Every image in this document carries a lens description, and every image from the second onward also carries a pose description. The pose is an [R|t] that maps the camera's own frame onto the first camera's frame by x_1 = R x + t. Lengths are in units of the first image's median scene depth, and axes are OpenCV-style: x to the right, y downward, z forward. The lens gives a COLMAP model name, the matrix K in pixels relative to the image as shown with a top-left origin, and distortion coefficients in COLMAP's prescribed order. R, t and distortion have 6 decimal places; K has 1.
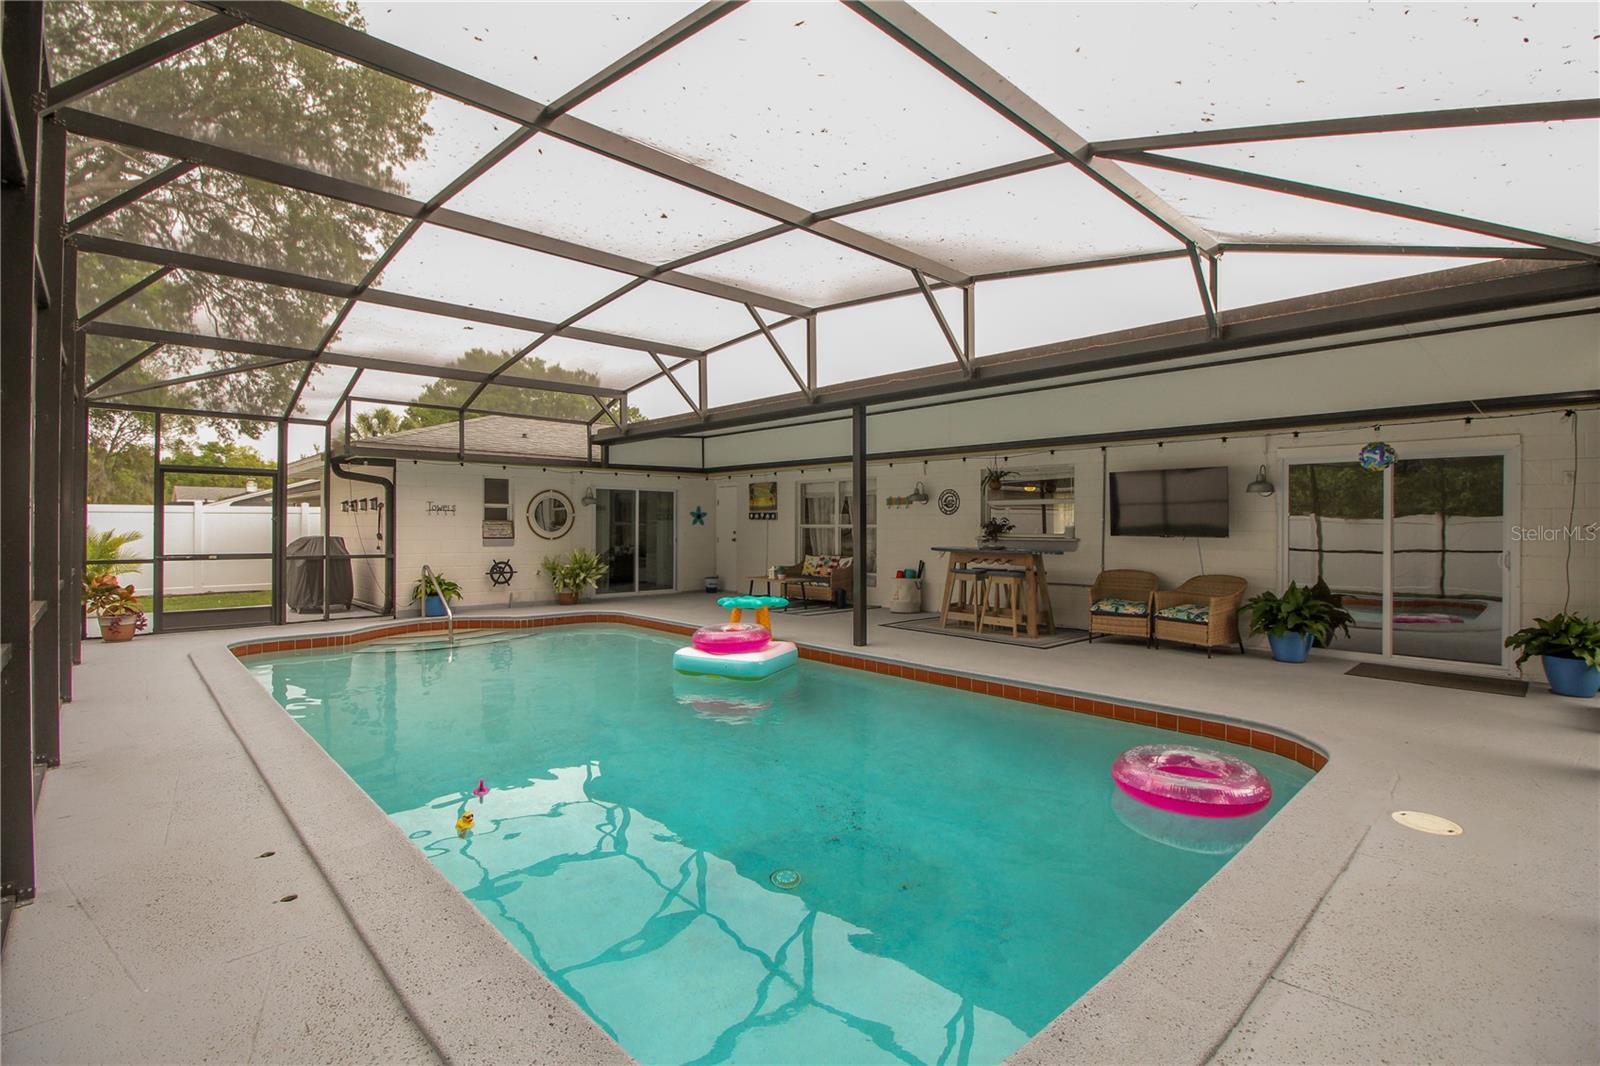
lens RADIAL K [[738.3, 0, 807.4], [0, 738.3, 525.5], [0, 0, 1]] dist [-0.004119, -0.001323]
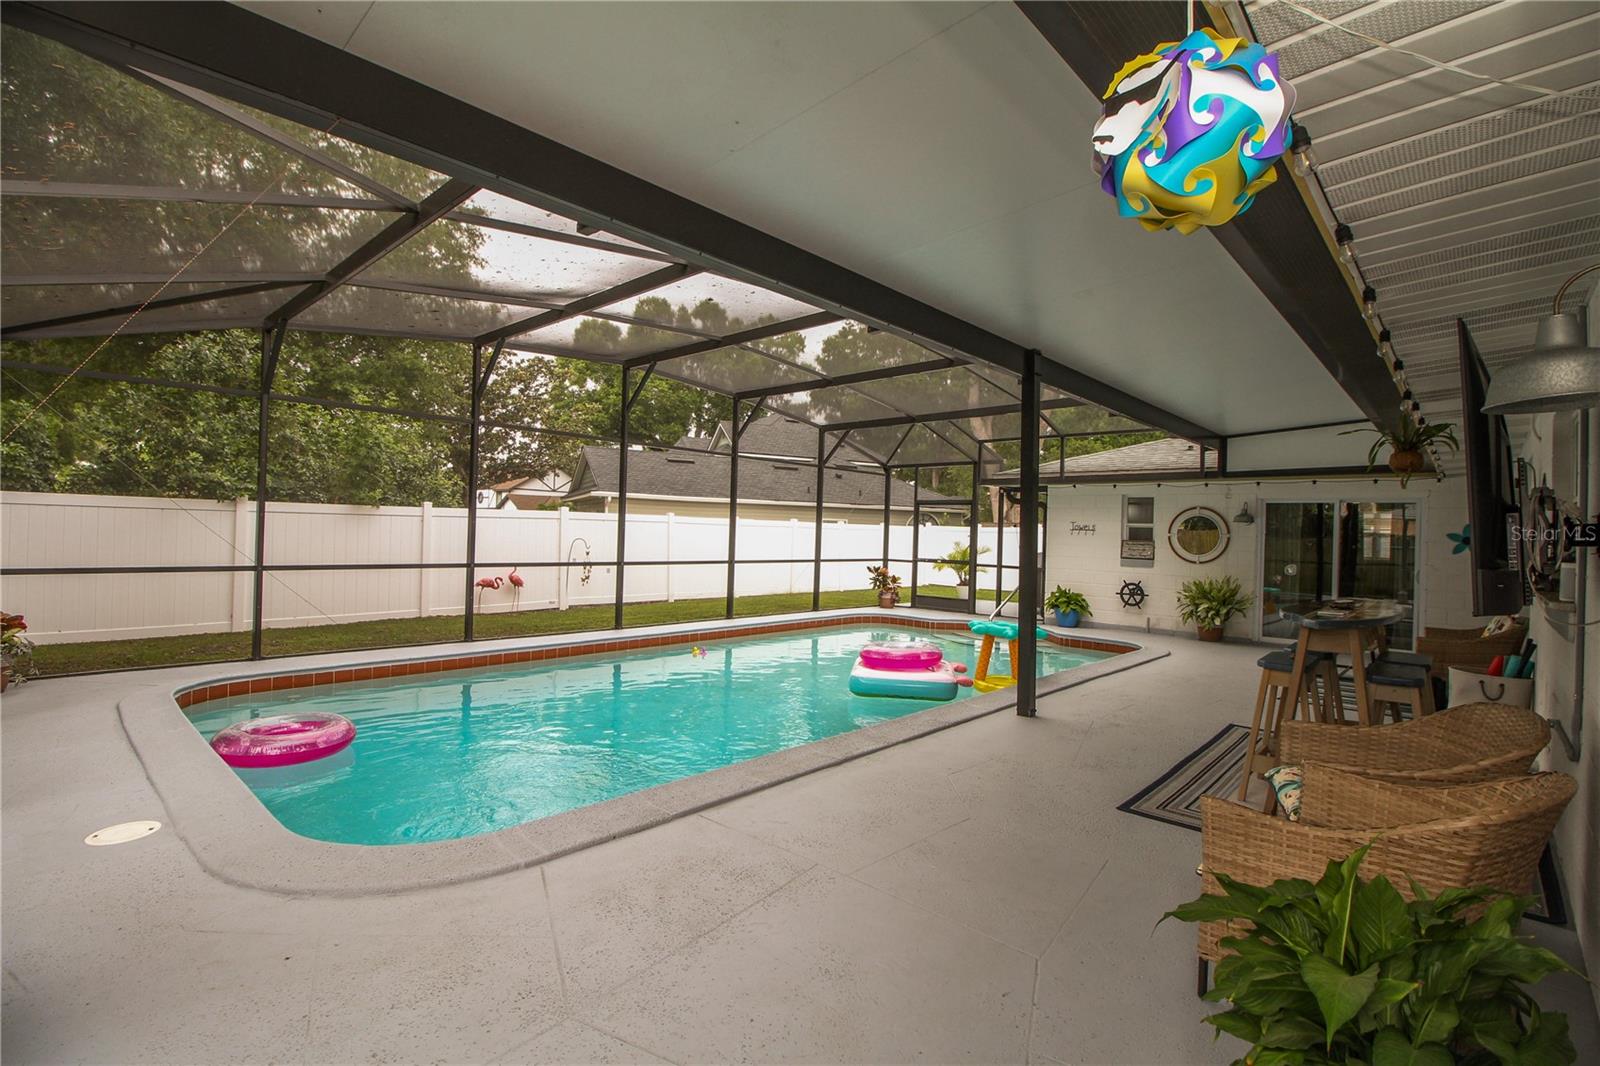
lens RADIAL K [[738.3, 0, 807.4], [0, 738.3, 532.5], [0, 0, 1]] dist [-0.004119, -0.001323]
pose [[0.076448, -0.007075, -0.997049, 0.513344], [-0.033481, 0.999393, -0.009659, 0.006345], [0.996511, 0.034120, 0.076164, 0.497982]]
